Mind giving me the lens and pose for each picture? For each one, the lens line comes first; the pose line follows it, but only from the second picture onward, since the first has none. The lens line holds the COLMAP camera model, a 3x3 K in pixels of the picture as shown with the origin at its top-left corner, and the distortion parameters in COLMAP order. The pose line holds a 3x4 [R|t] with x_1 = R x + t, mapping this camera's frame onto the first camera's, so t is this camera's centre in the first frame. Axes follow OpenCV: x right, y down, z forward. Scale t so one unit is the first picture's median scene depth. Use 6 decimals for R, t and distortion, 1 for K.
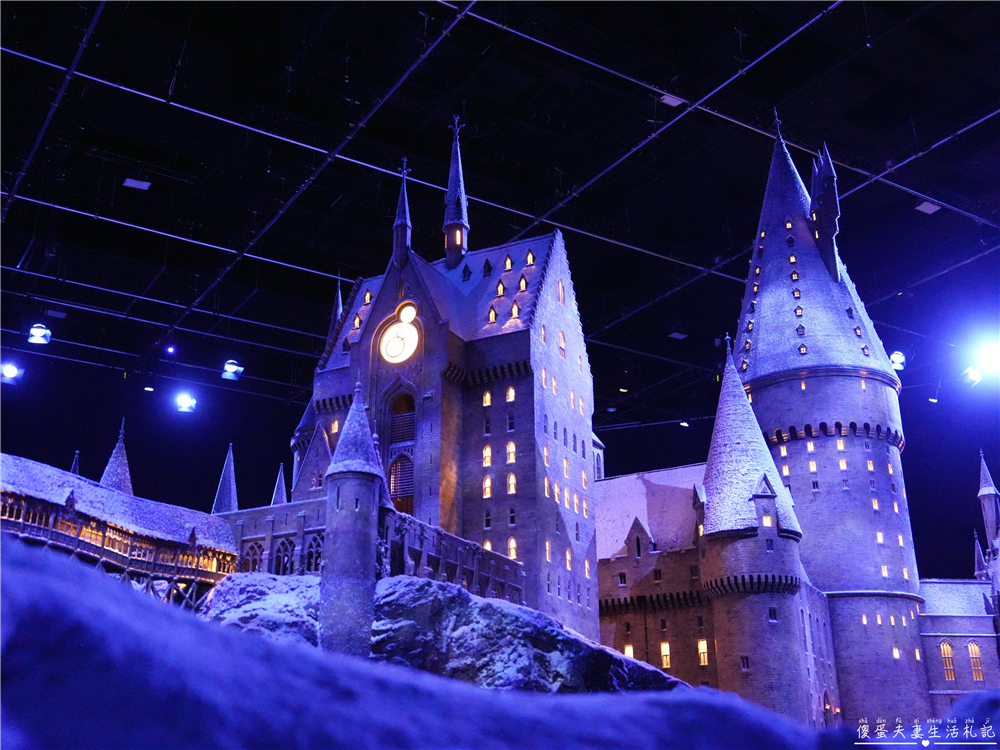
lens RADIAL K [[1119.4, 0, 500.0], [0, 1119.4, 375.0], [0, 0, 1]] dist [0.004310, 0.015675]
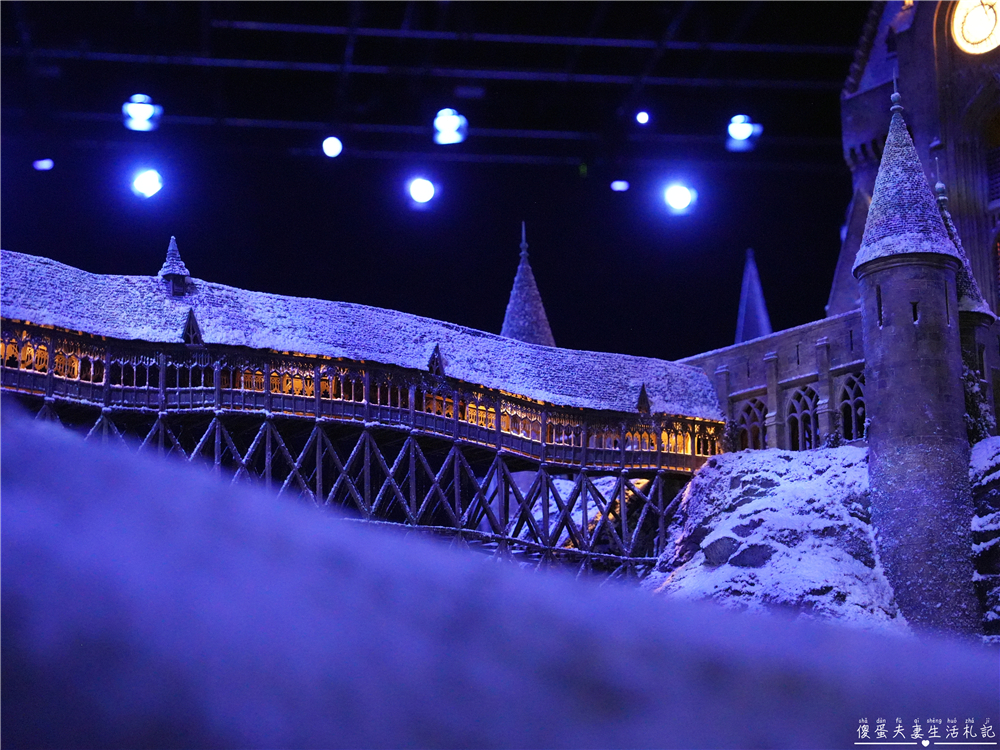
lens RADIAL K [[1795.7, 0, 500.0], [0, 1795.7, 375.0], [0, 0, 1]] dist [0.203723, -0.030238]
pose [[0.914779, -0.109012, -0.388967, 0.029897], [0.158733, 0.982449, 0.097971, 0.025502], [0.371460, -0.151364, 0.916027, 0.098182]]
